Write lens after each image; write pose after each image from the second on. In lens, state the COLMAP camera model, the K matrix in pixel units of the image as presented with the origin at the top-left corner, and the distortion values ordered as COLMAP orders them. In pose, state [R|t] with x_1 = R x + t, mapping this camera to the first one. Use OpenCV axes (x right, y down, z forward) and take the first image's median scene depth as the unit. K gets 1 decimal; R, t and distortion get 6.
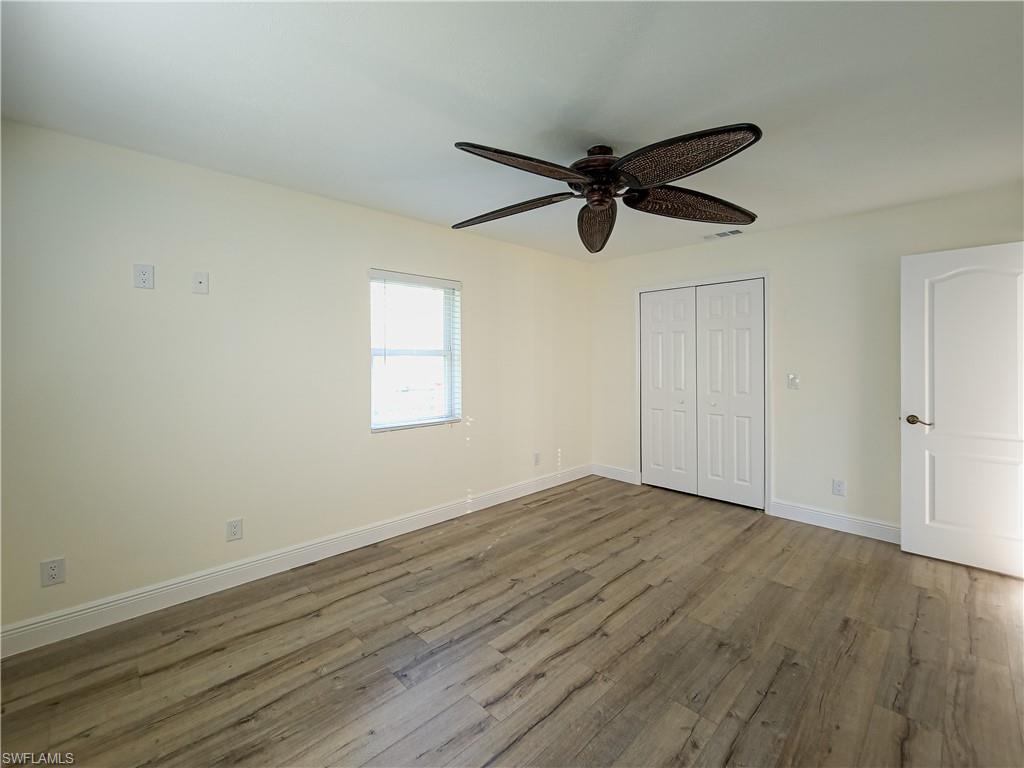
lens RADIAL K [[442.2, 0, 517.8], [0, 442.2, 376.6], [0, 0, 1]] dist [0.001600, 0.000618]
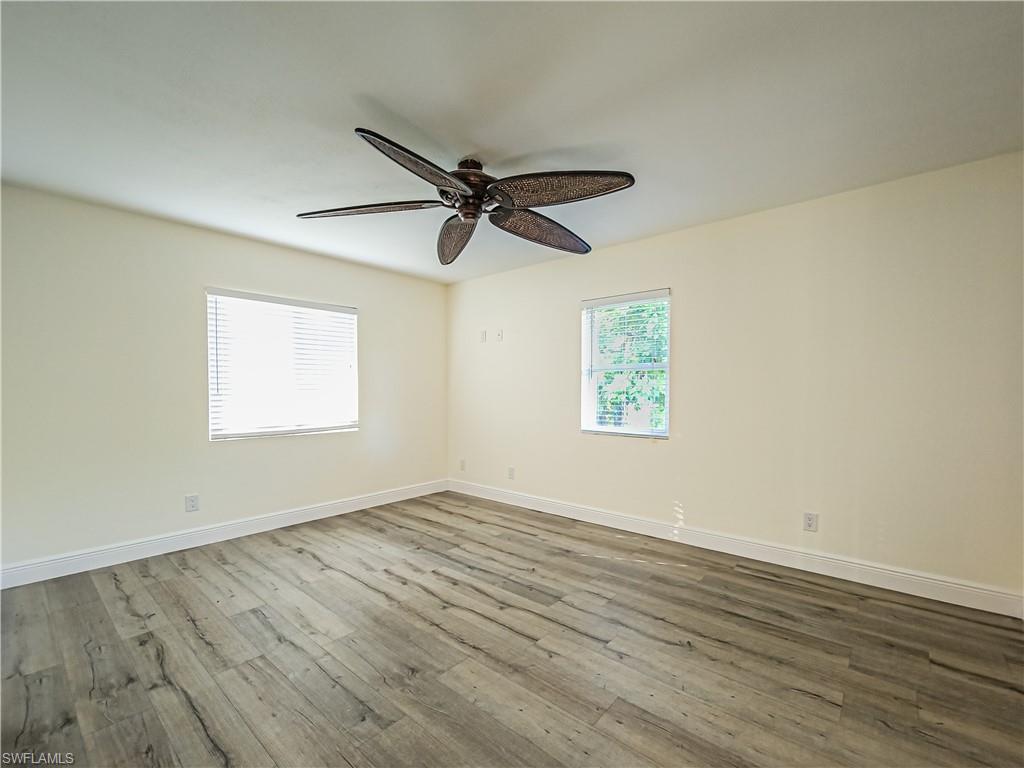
lens RADIAL K [[442.2, 0, 513.9], [0, 442.2, 389.2], [0, 0, 1]] dist [0.001600, 0.000618]
pose [[0.069636, 0.001616, -0.997571, 1.094472], [-0.038099, 0.999273, -0.001040, 0.032337], [0.996845, 0.038079, 0.069647, 0.904403]]
